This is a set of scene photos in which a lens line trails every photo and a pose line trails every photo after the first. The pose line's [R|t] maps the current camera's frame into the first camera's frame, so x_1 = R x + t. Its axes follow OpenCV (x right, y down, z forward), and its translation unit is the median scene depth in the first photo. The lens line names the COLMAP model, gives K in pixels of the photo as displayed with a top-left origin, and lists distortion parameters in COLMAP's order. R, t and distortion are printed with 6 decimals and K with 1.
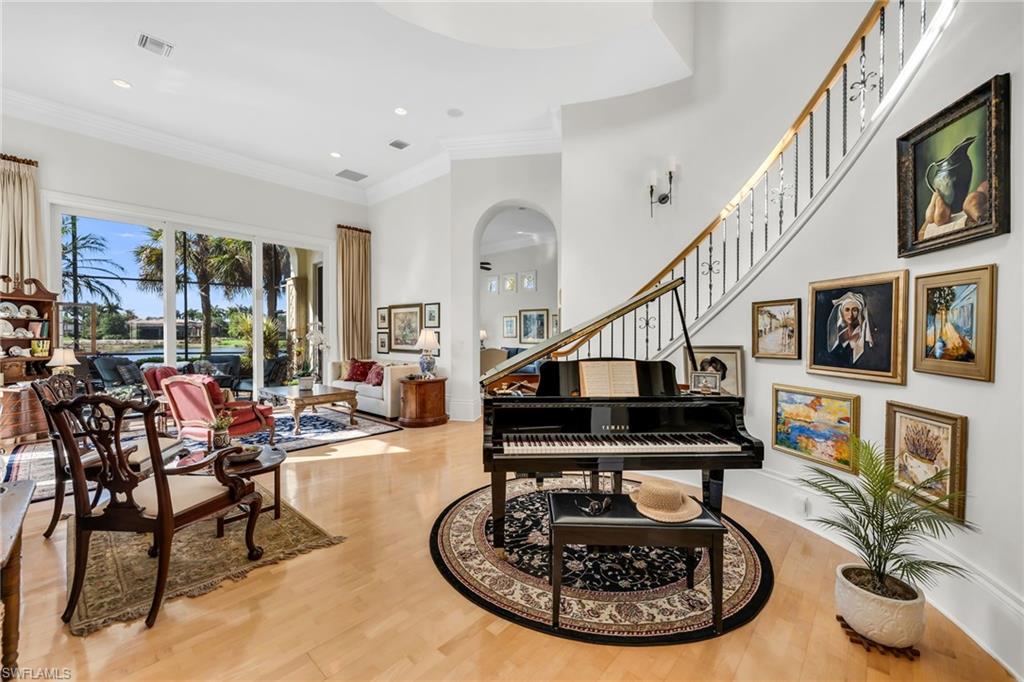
lens RADIAL K [[408.2, 0, 509.5], [0, 408.2, 337.4], [0, 0, 1]] dist [-0.000386, -0.000332]
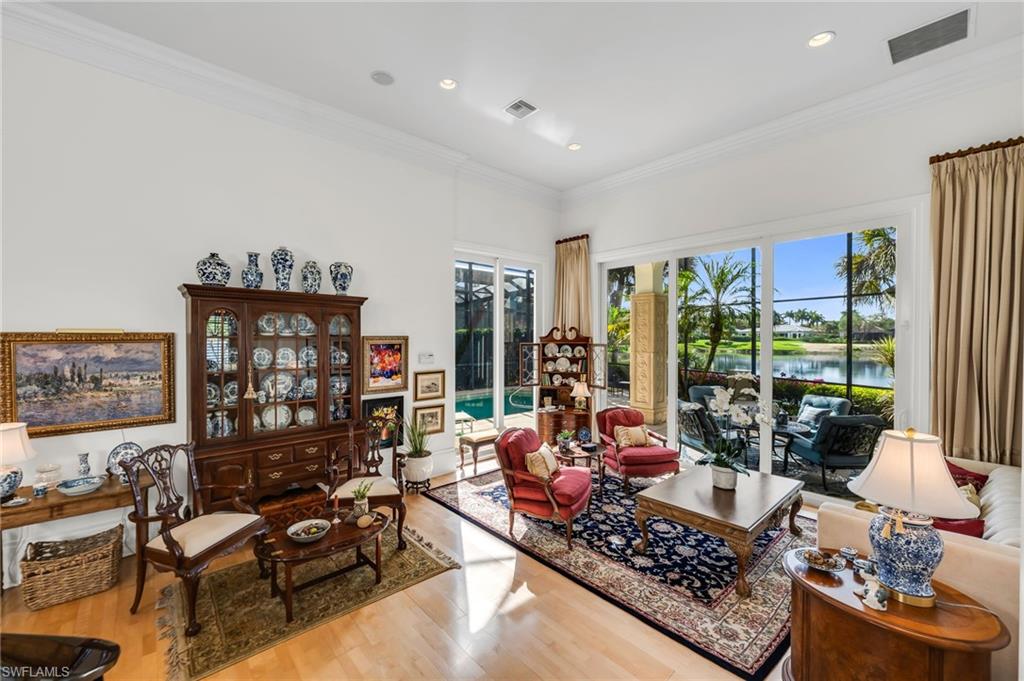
lens RADIAL K [[408.2, 0, 509.5], [0, 408.2, 336.9], [0, 0, 1]] dist [-0.000386, -0.000332]
pose [[-0.088202, -0.010114, -0.996051, 0.145702], [-0.010986, 0.999898, -0.009180, -0.096971], [0.996042, 0.010133, -0.088304, 0.904666]]
